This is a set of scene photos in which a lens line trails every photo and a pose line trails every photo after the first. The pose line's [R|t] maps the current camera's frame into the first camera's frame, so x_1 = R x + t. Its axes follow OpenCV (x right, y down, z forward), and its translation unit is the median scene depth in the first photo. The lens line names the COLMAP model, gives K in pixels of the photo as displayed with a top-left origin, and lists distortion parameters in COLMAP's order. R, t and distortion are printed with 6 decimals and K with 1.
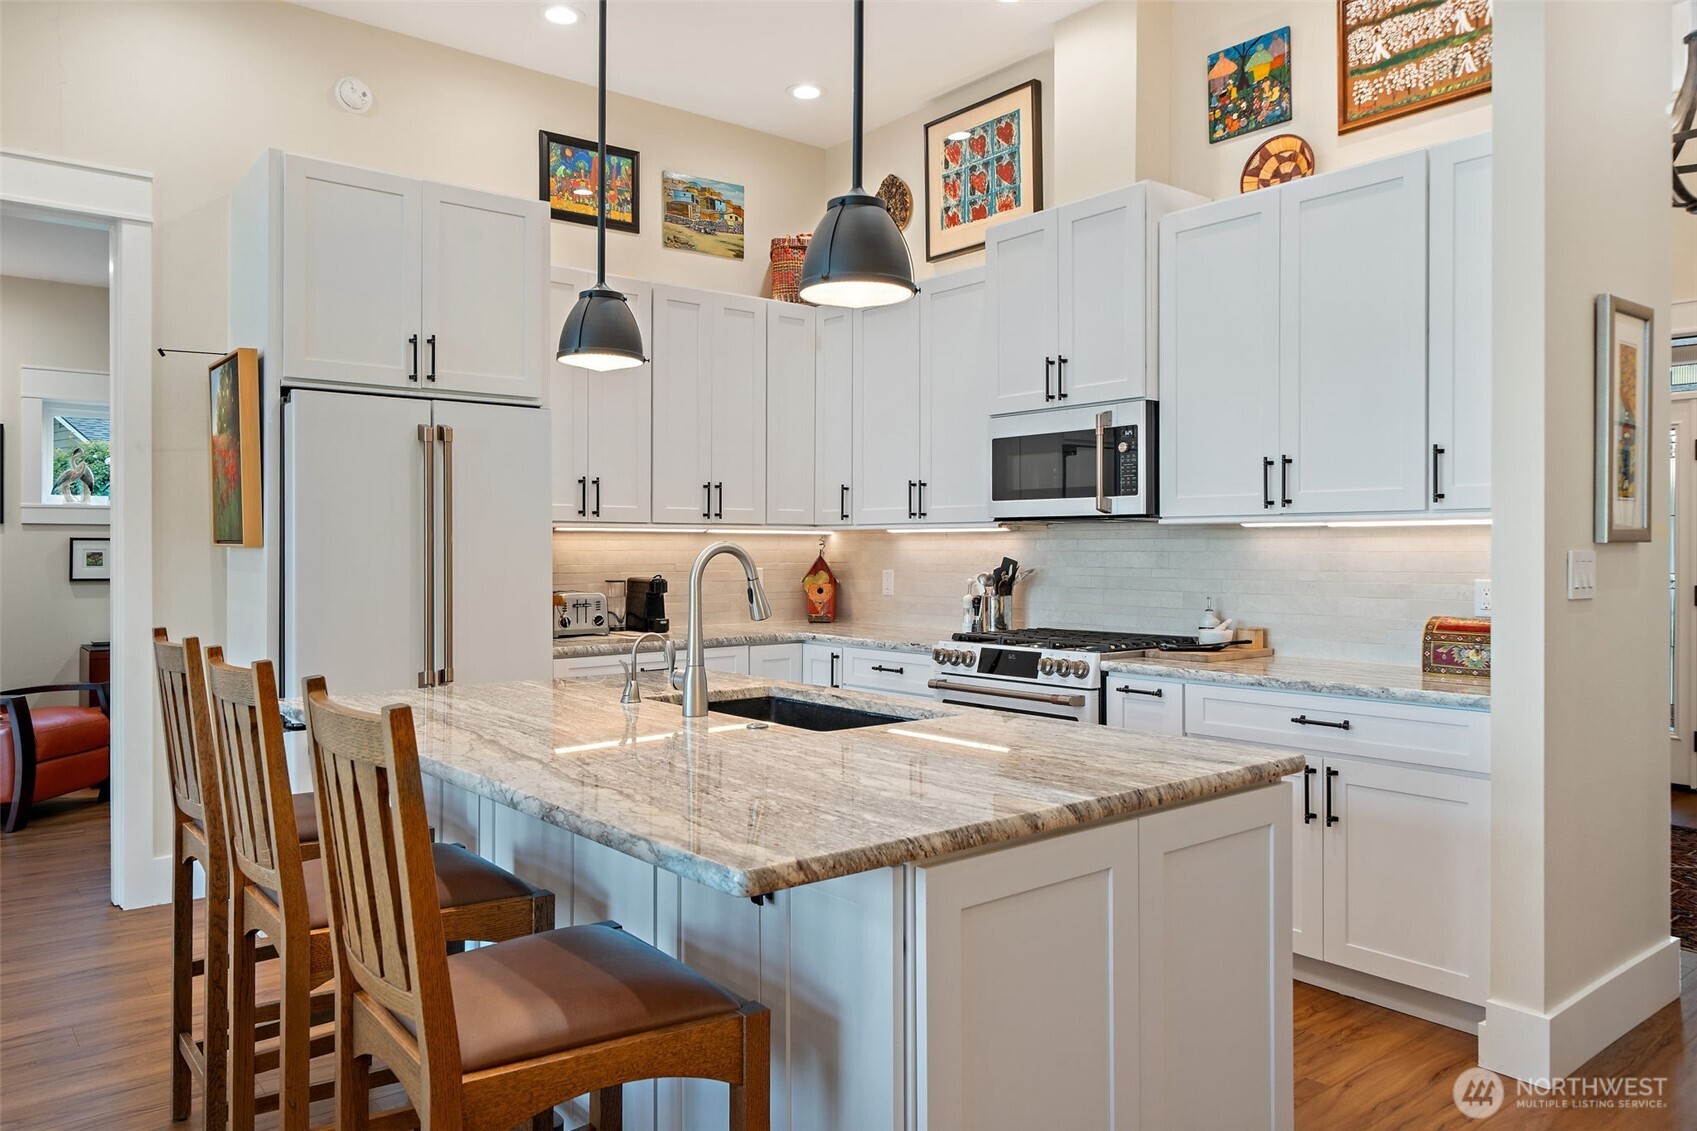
lens RADIAL K [[1171.8, 0, 824.5], [0, 1171.8, 555.2], [0, 0, 1]] dist [0.004209, 0.001855]
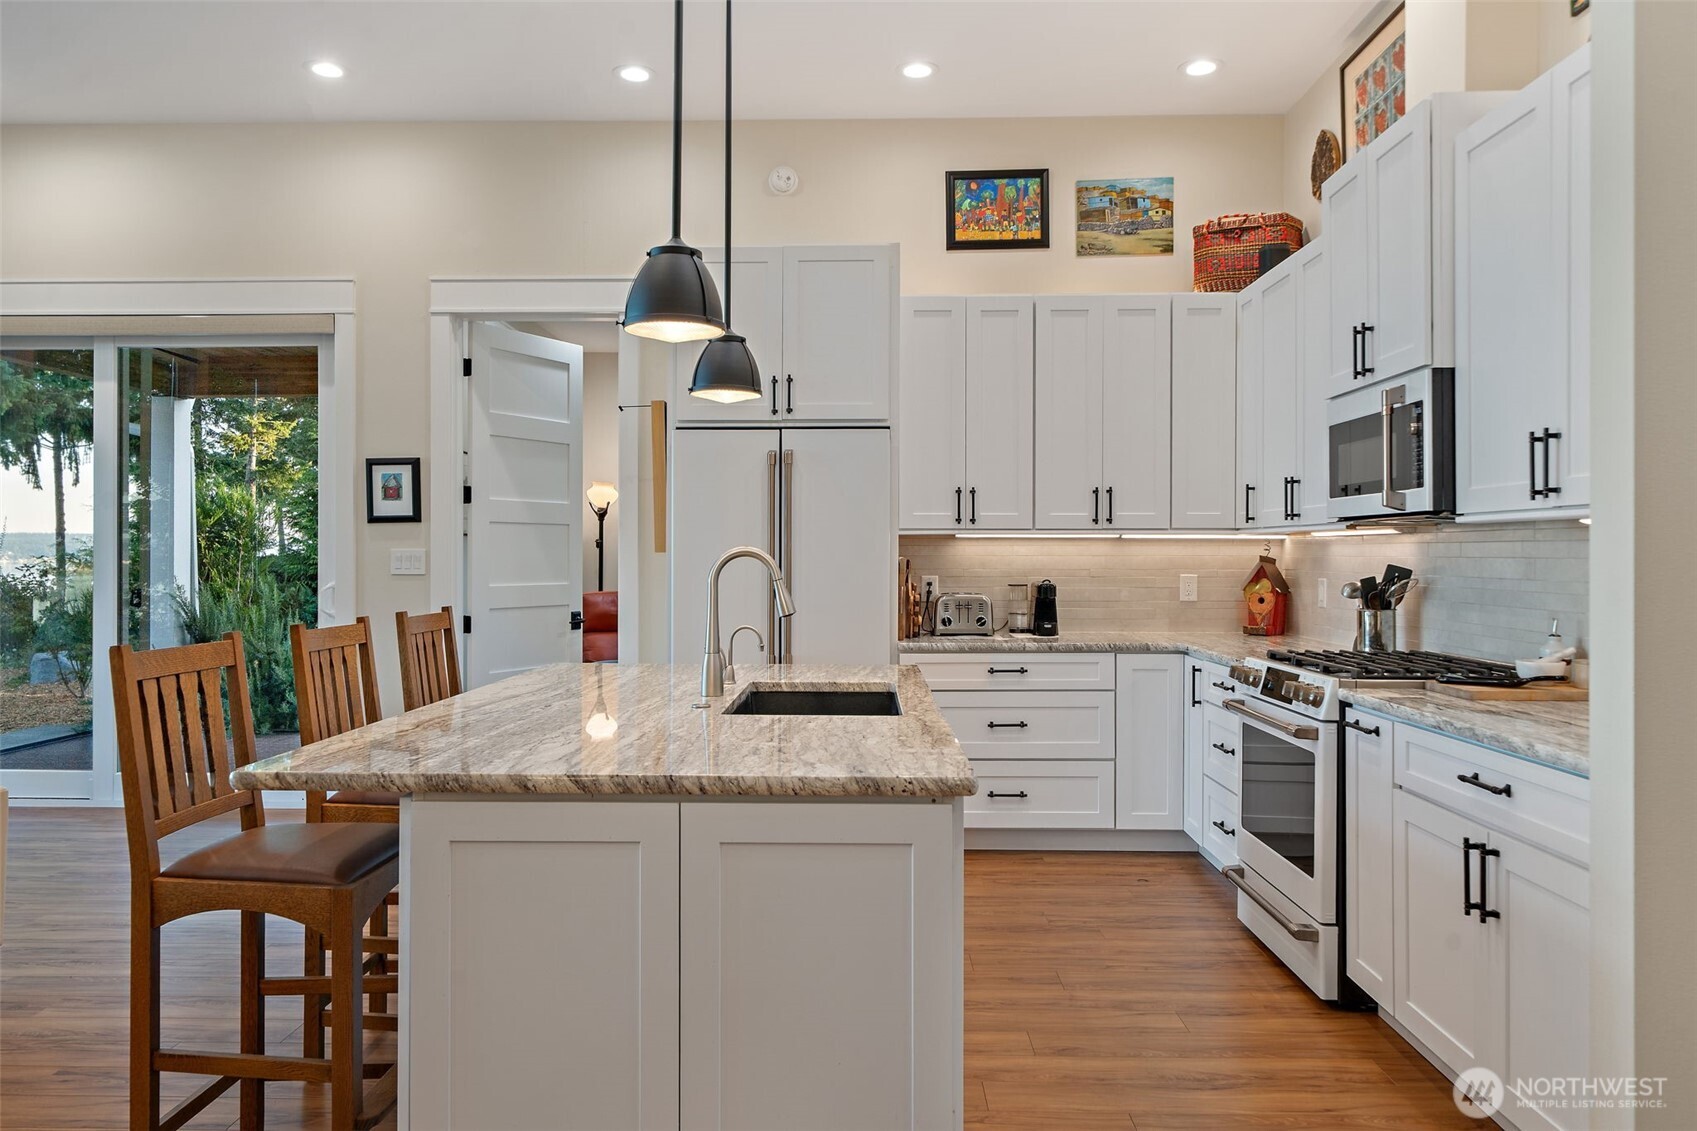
lens RADIAL K [[1171.8, 0, 824.5], [0, 1171.8, 555.2], [0, 0, 1]] dist [0.004209, 0.001855]
pose [[0.760227, 0.001187, -0.649657, 0.390025], [-0.004973, 0.999980, -0.003991, 0.000467], [0.649639, 0.006265, 0.760217, 0.098757]]
